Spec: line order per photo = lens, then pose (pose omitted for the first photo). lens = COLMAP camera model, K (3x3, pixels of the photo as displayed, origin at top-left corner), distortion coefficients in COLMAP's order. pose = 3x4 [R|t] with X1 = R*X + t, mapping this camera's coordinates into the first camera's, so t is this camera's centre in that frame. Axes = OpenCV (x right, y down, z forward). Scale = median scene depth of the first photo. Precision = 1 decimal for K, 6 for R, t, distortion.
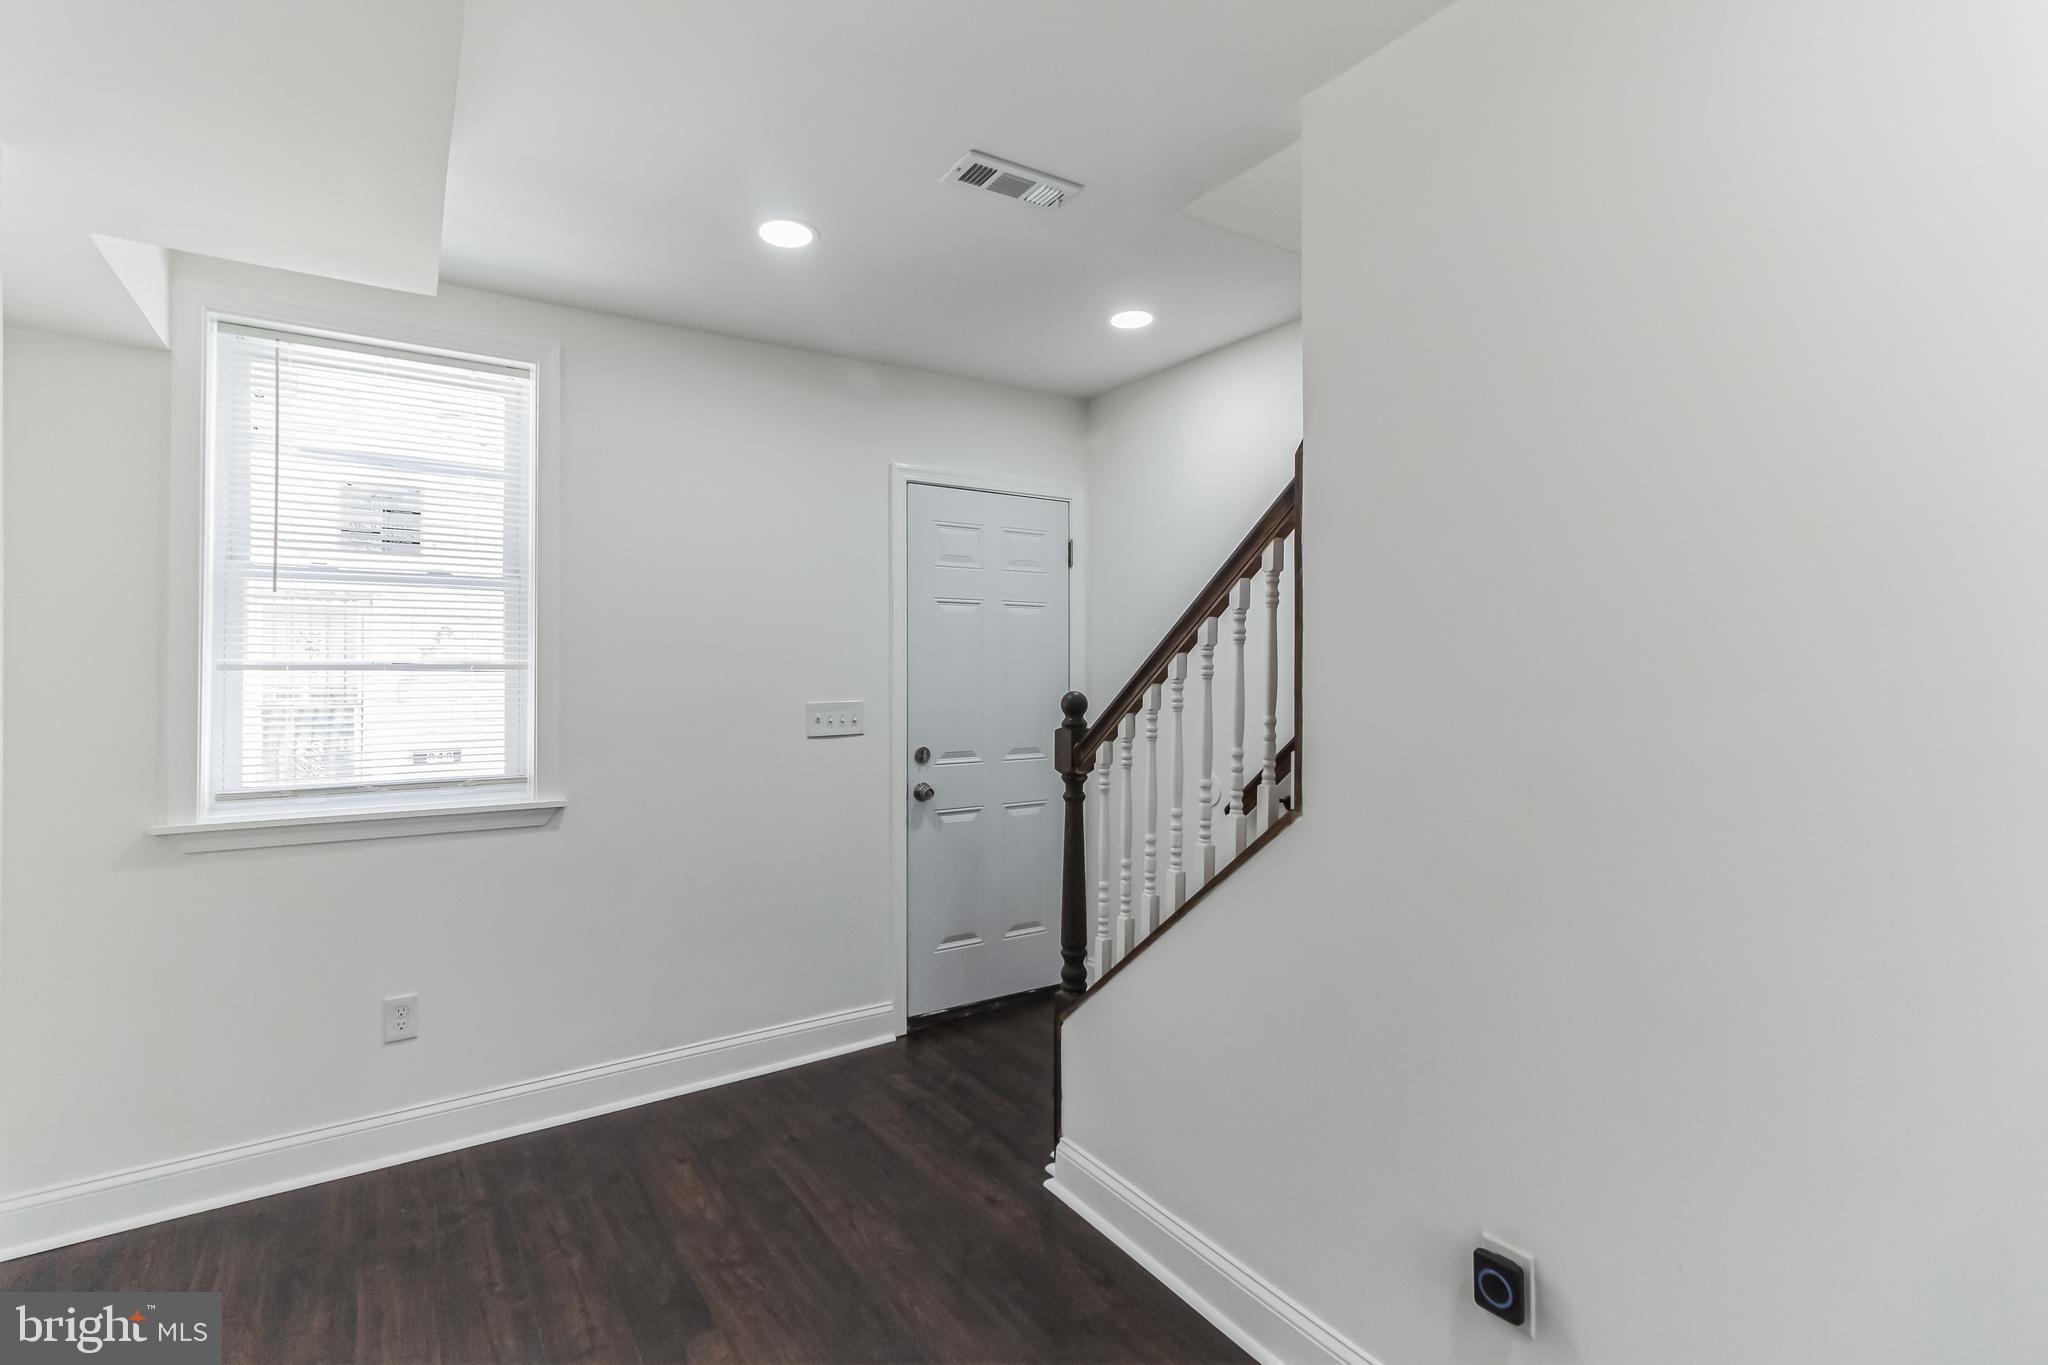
lens RADIAL K [[960.9, 0, 1031.2], [0, 960.9, 656.0], [0, 0, 1]] dist [0.001483, 0.000772]
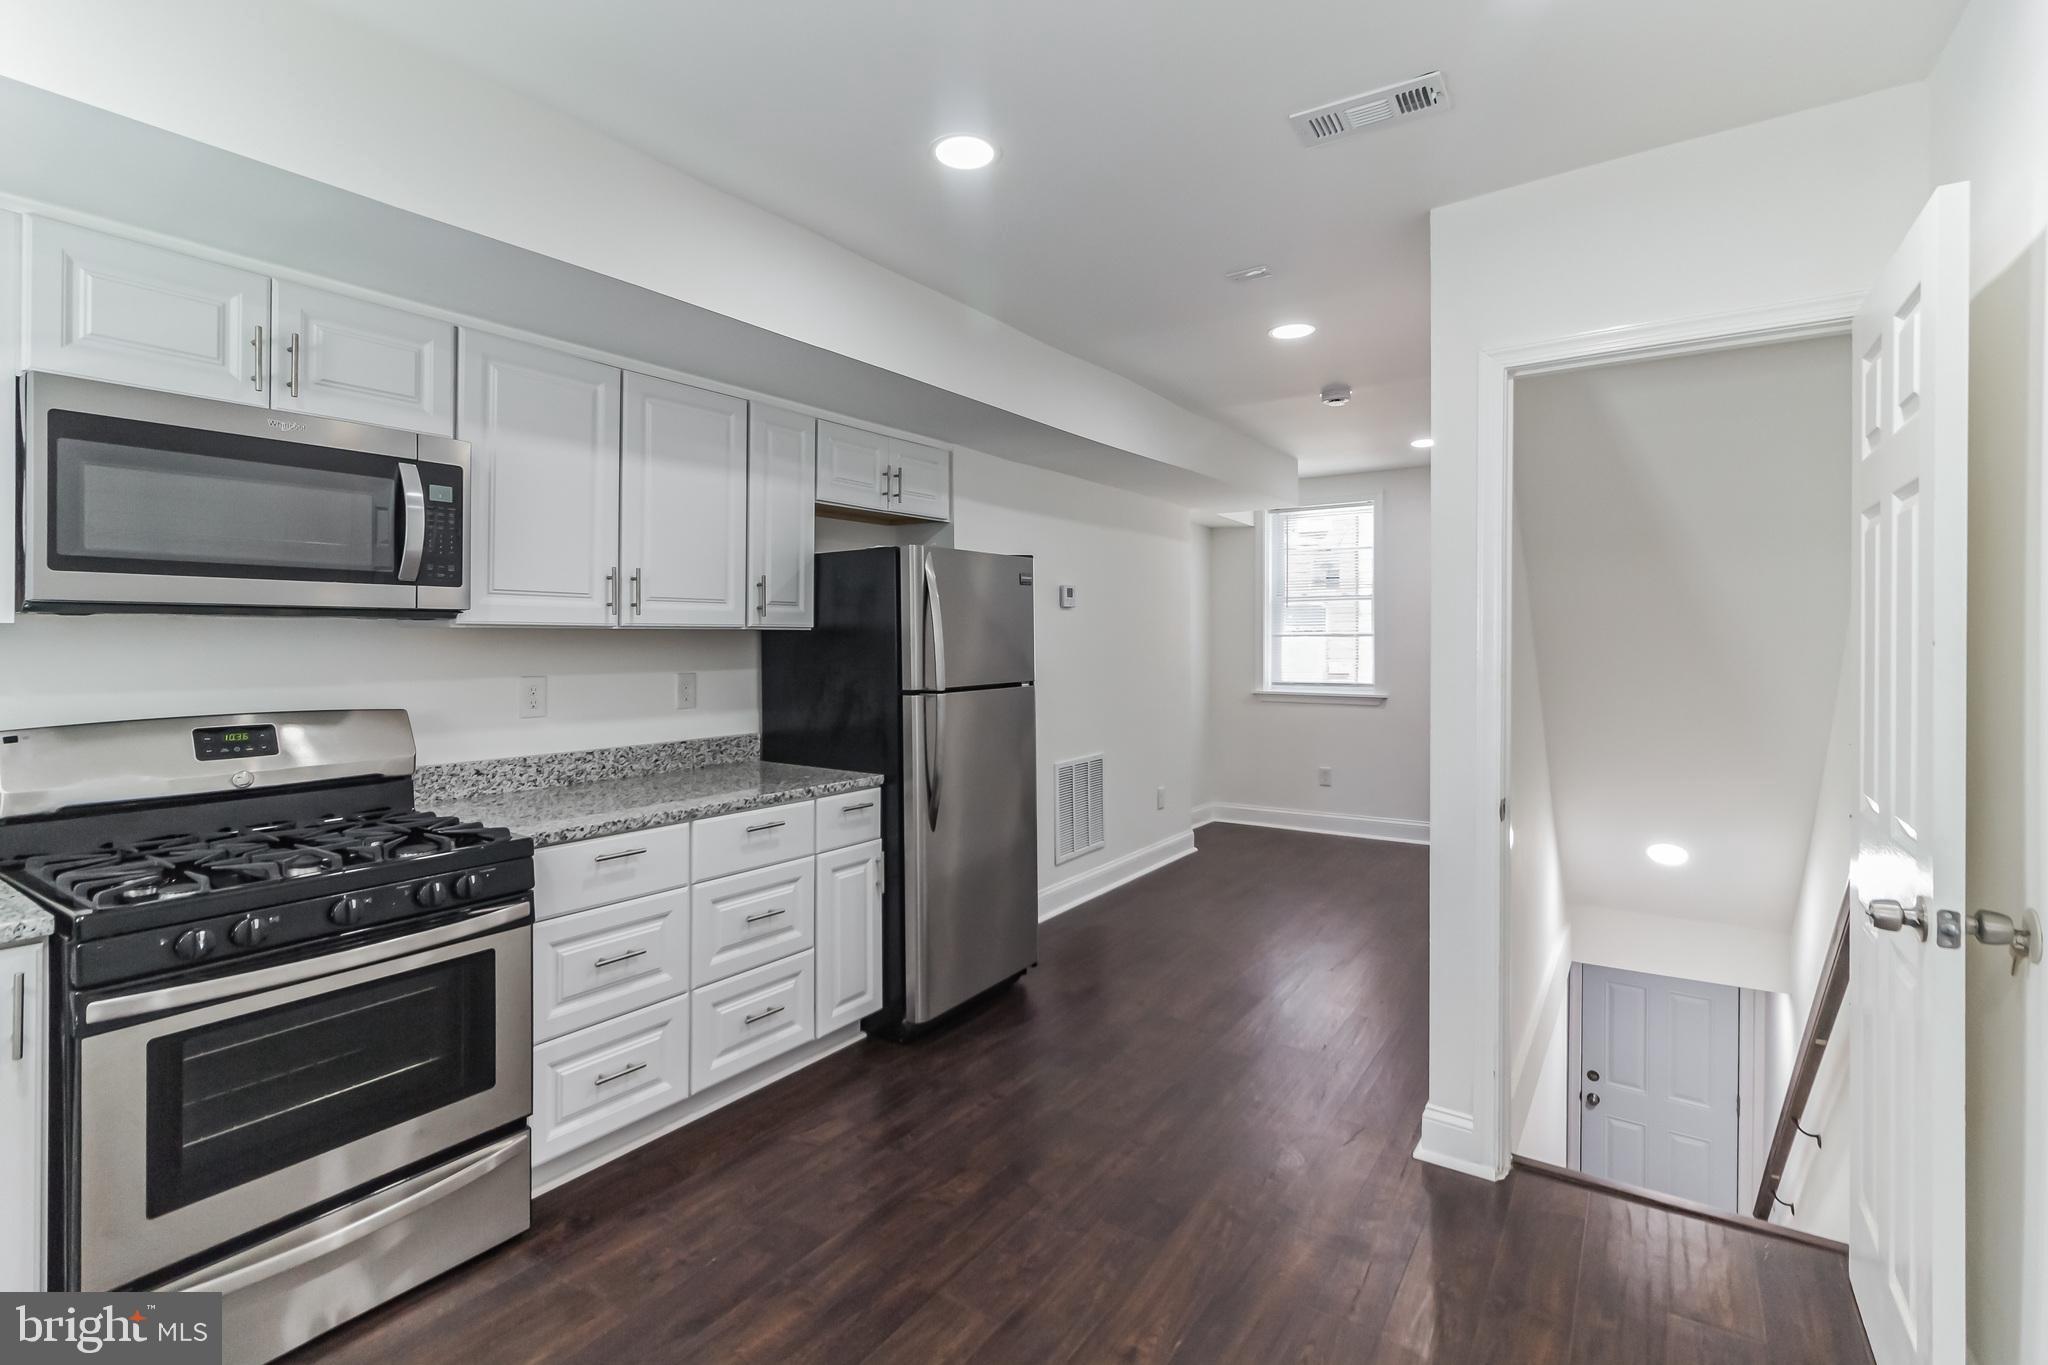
lens RADIAL K [[960.9, 0, 1006.2], [0, 960.9, 638.4], [0, 0, 1]] dist [0.001483, 0.000772]
pose [[0.376150, 0.002595, -0.926555, 1.238105], [0.016748, 0.999814, 0.009599, -0.016596], [0.926407, -0.019129, 0.376036, -0.642834]]
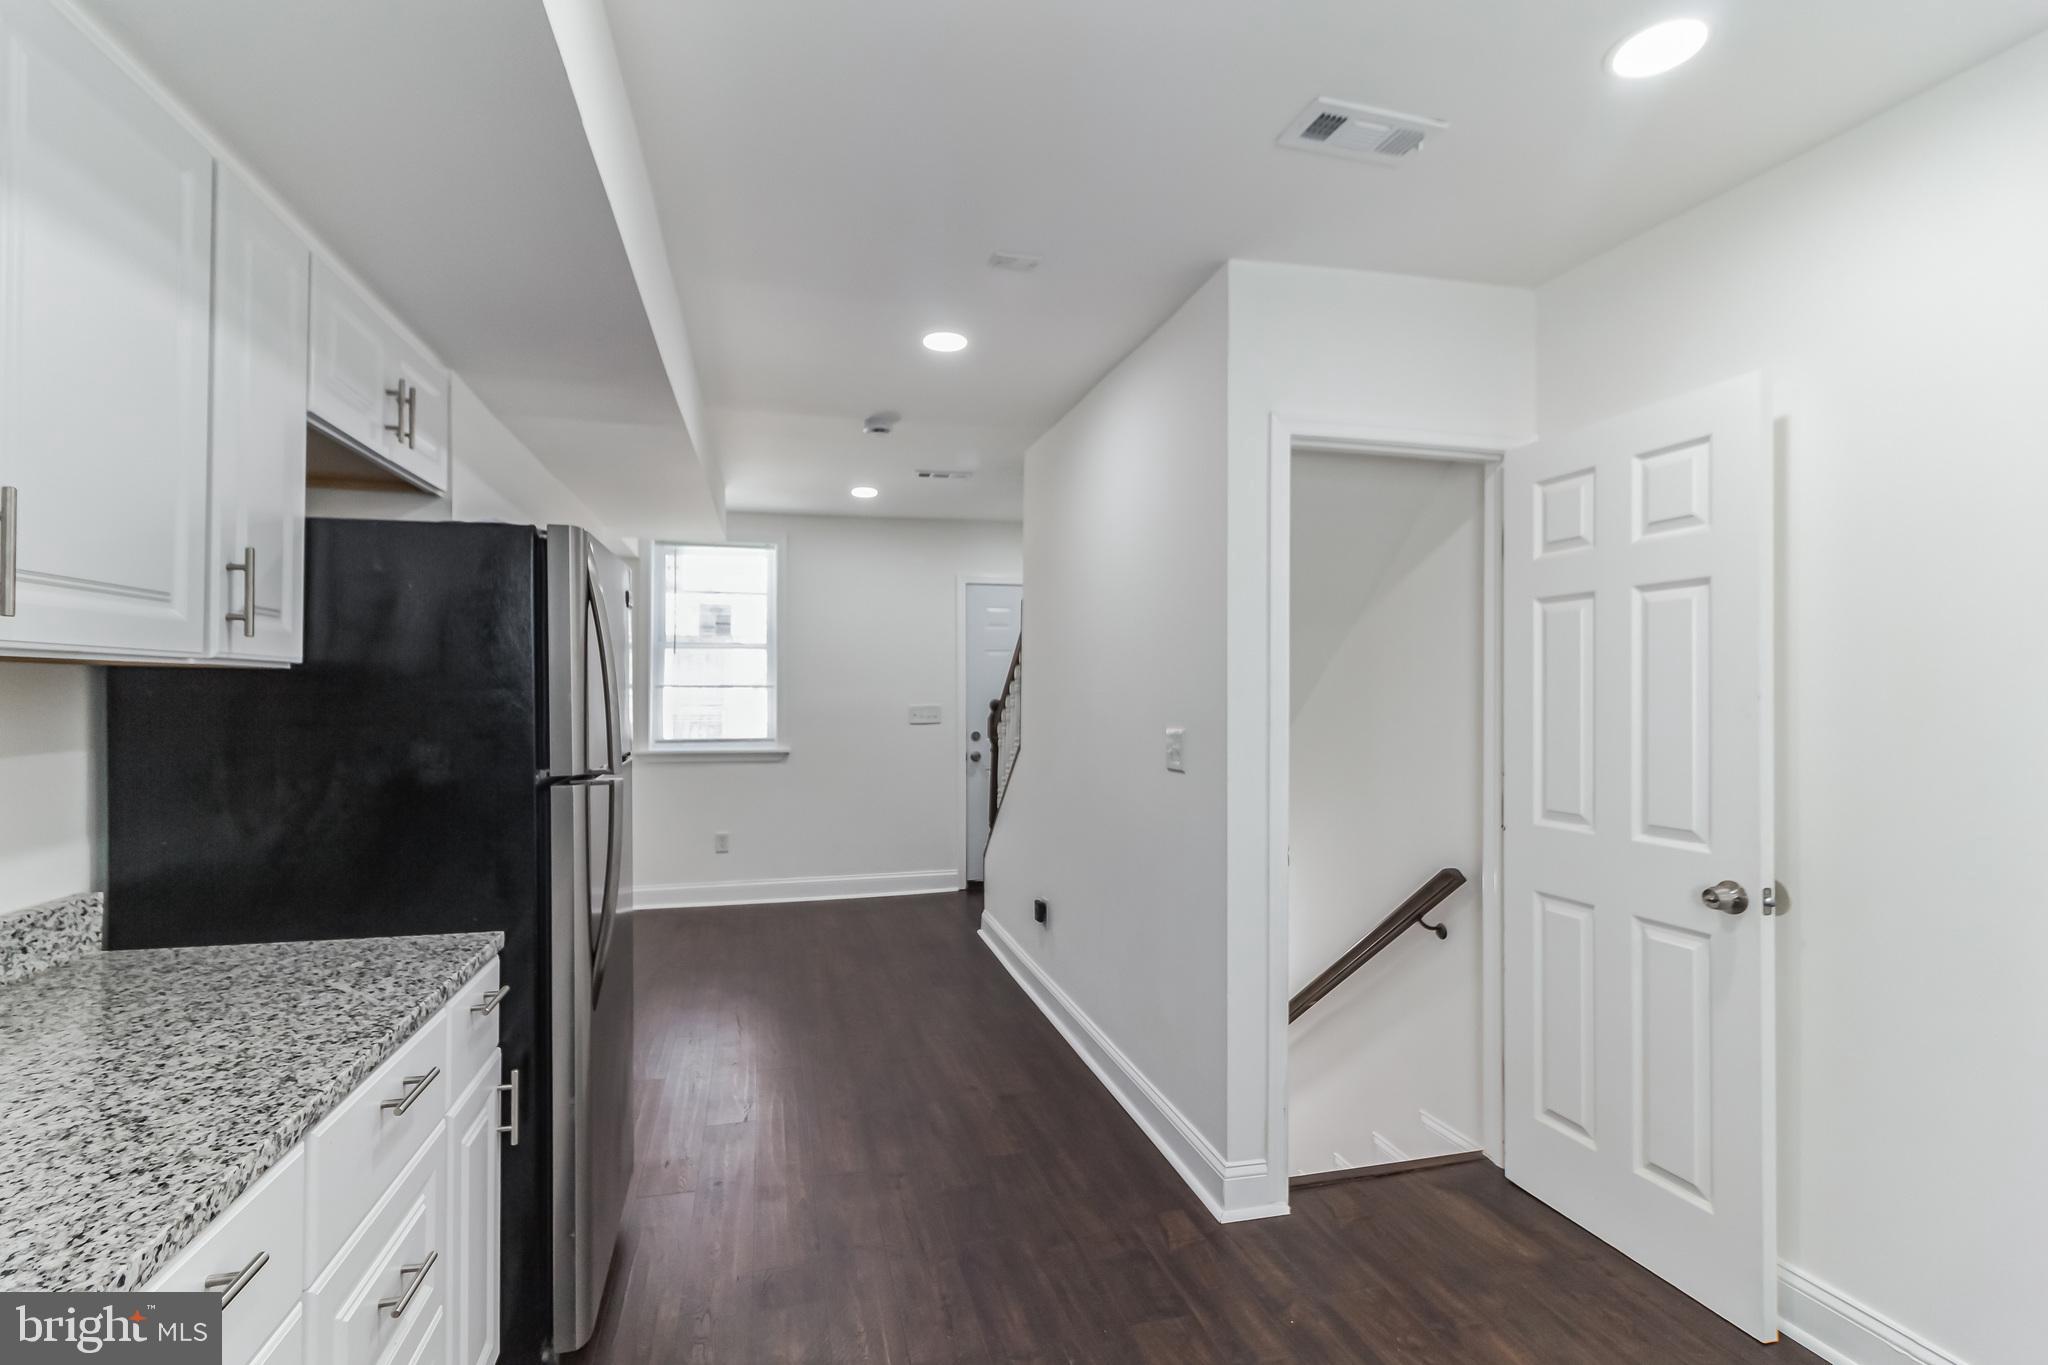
lens RADIAL K [[960.9, 0, 1024.1], [0, 960.9, 685.7], [0, 0, 1]] dist [0.001483, 0.000772]
pose [[0.946879, 0.003822, -0.321568, 0.682128], [0.000209, 0.999922, 0.012501, -0.016469], [0.321590, -0.011904, 0.946804, -0.832652]]
